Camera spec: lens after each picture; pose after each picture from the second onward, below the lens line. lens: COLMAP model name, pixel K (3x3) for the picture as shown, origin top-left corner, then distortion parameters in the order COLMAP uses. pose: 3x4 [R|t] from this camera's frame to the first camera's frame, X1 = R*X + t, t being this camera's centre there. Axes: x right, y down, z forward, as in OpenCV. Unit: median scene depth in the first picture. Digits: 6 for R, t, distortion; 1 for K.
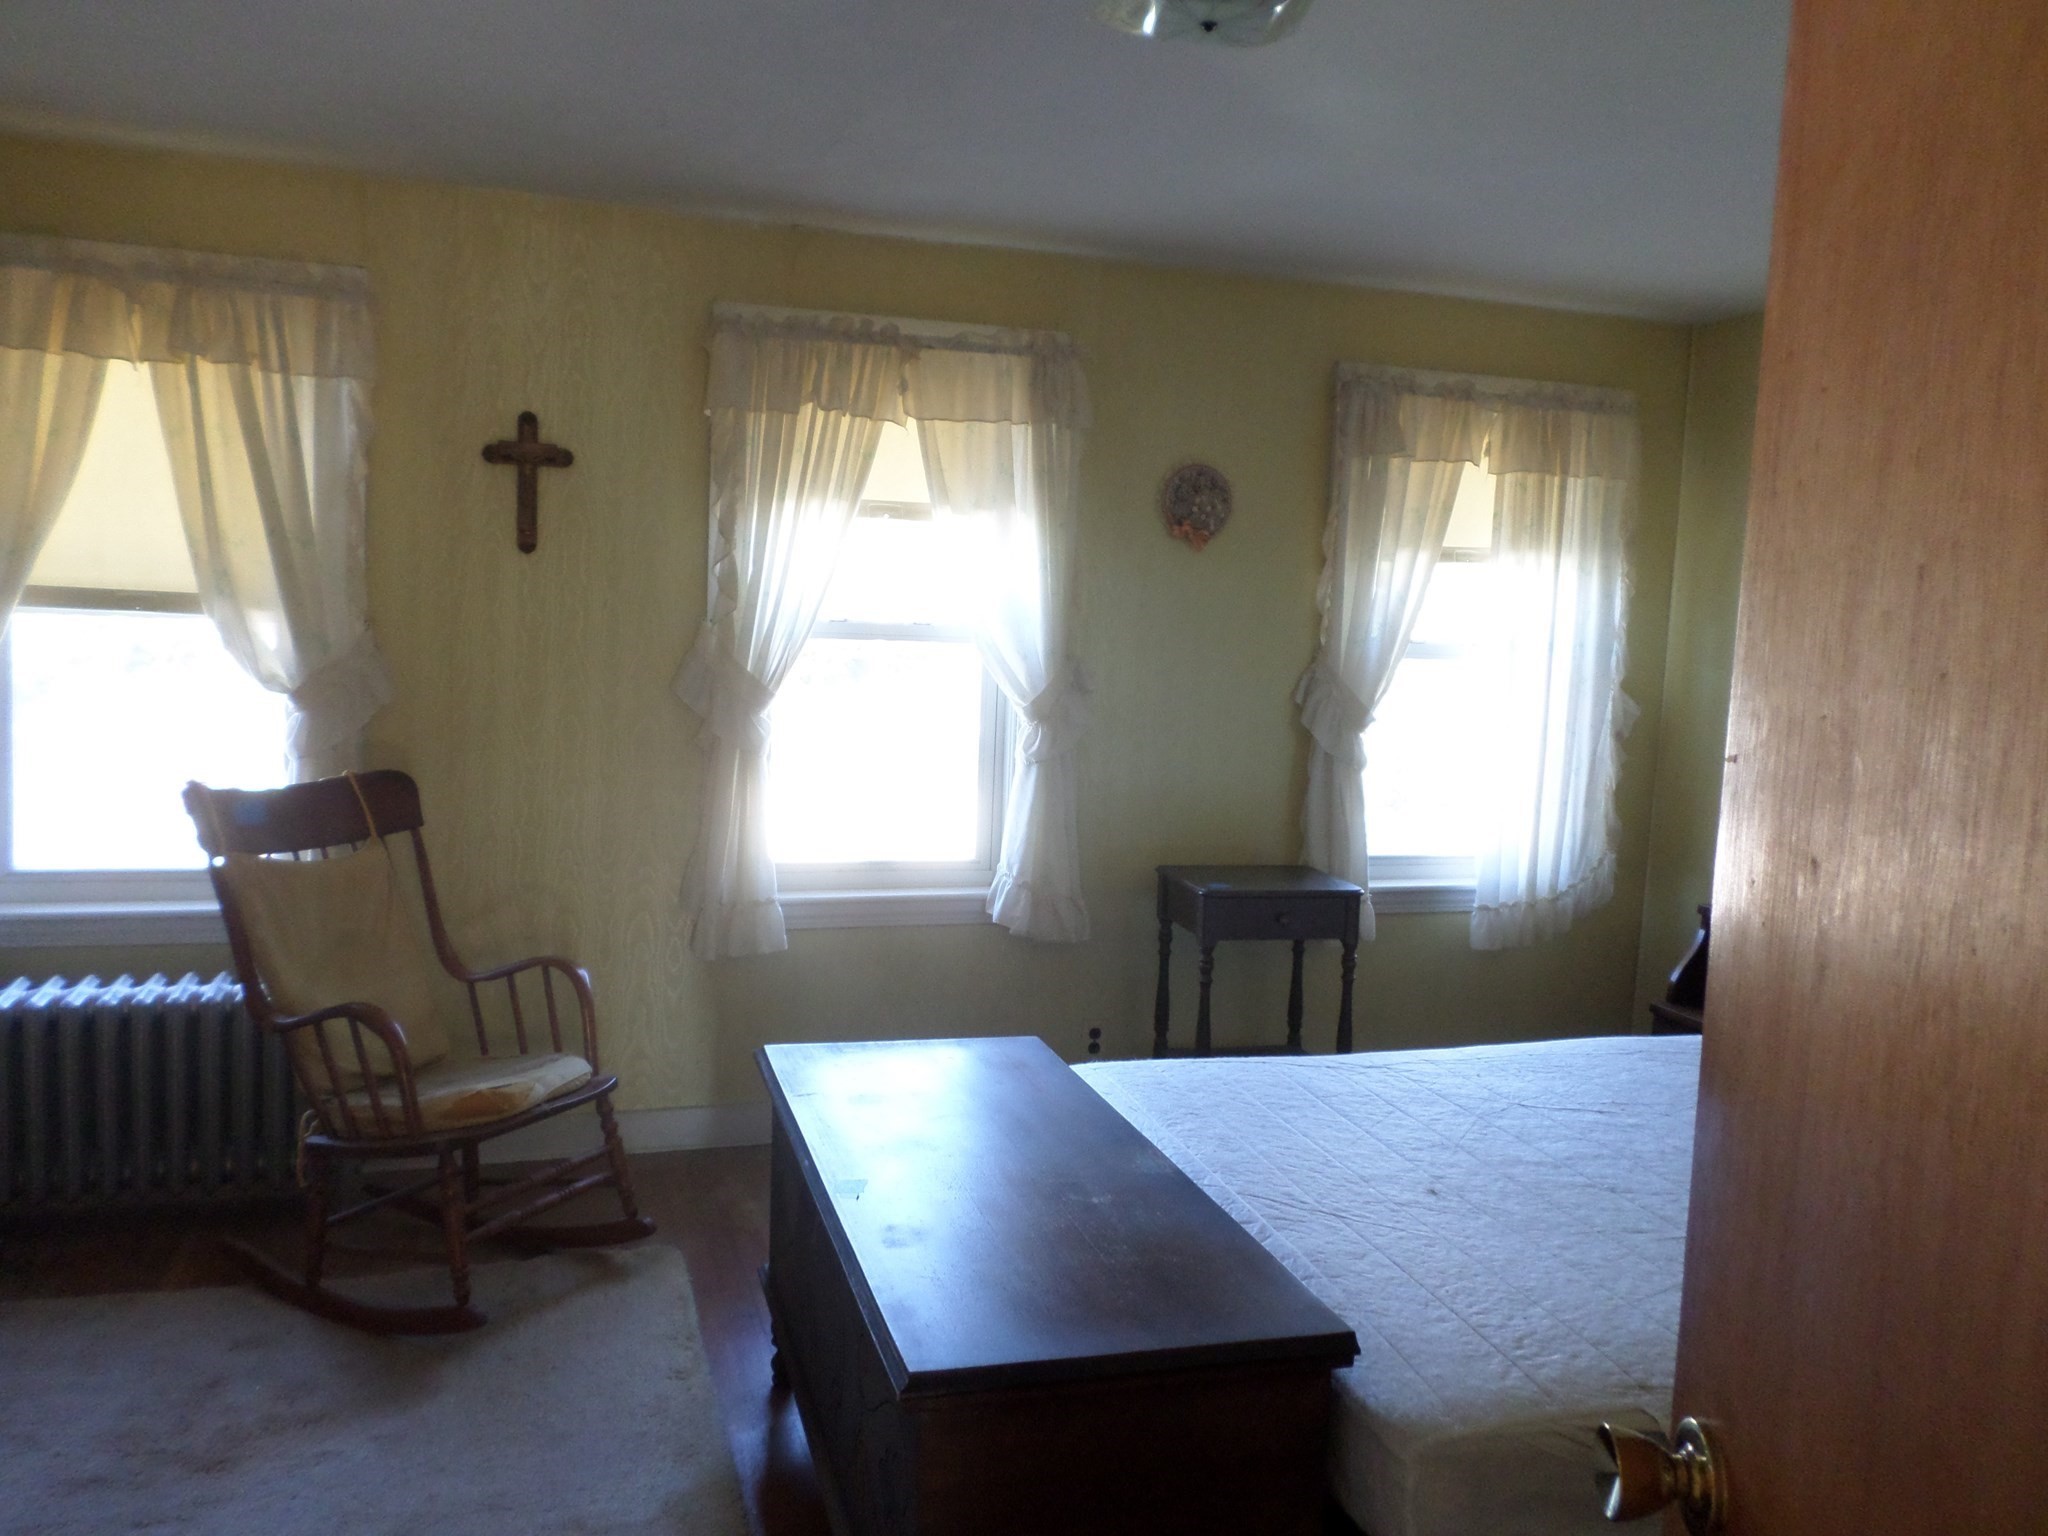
lens RADIAL K [[1565.2, 0, 1021.0], [0, 1565.2, 776.2], [0, 0, 1]] dist [-0.000354, 0.002097]
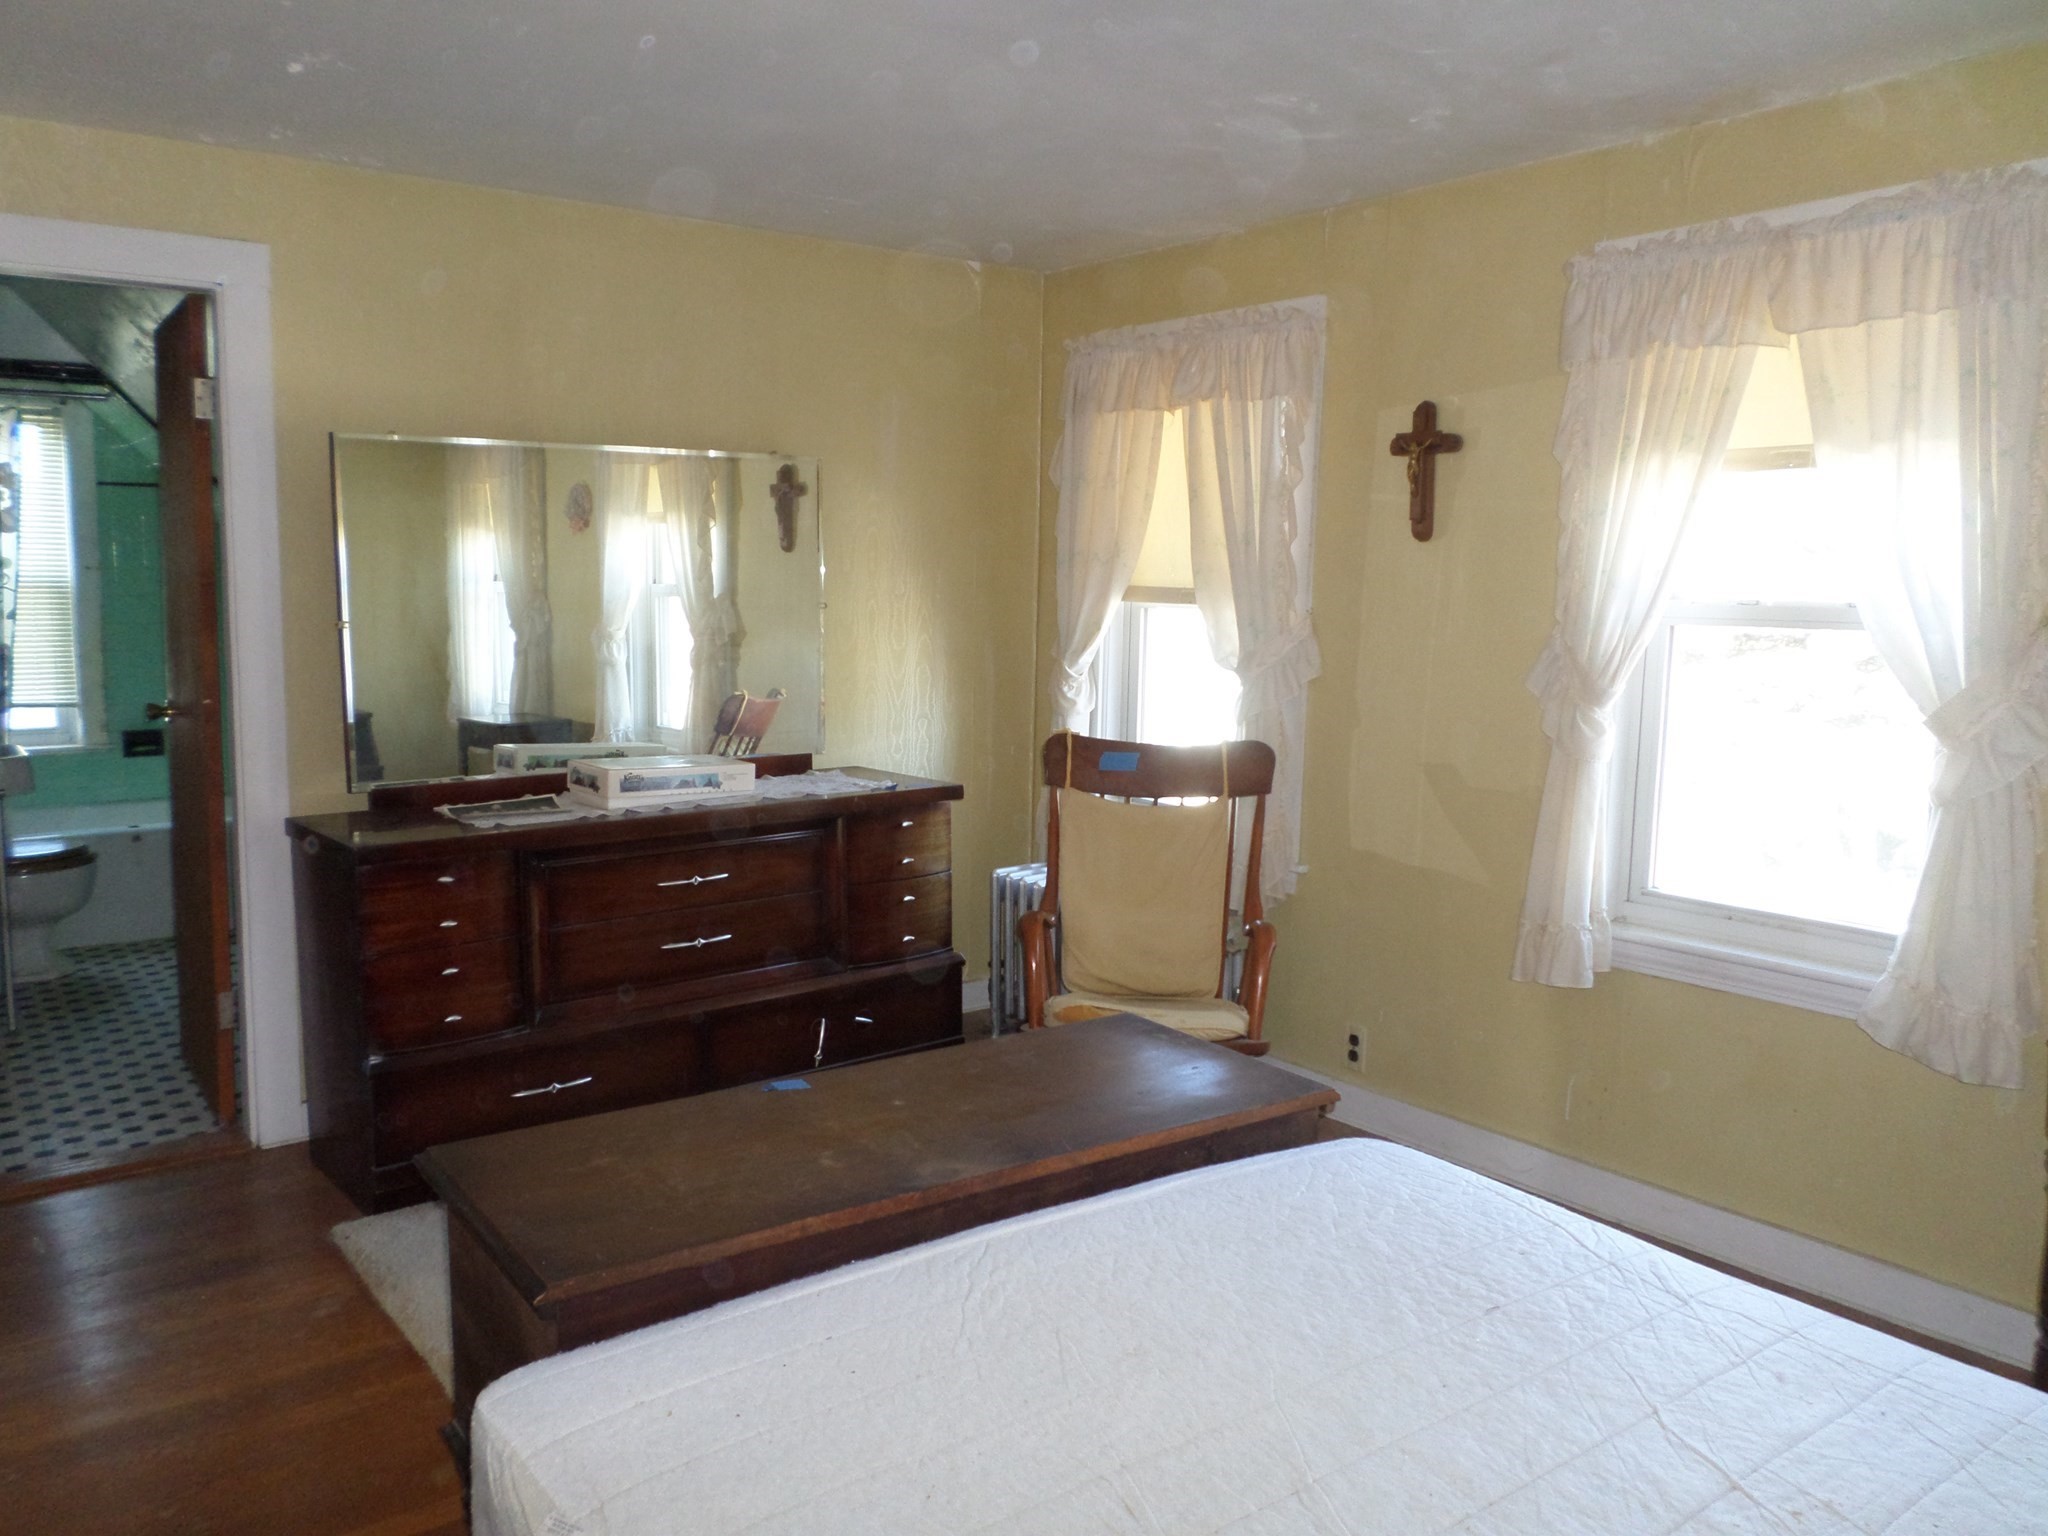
lens RADIAL K [[1565.2, 0, 1021.9], [0, 1565.2, 762.1], [0, 0, 1]] dist [-0.000354, 0.002097]
pose [[0.345114, 0.074892, -0.935568, 0.533399], [-0.093477, 0.994598, 0.045136, -0.021217], [0.933894, 0.071877, 0.350251, 0.399231]]
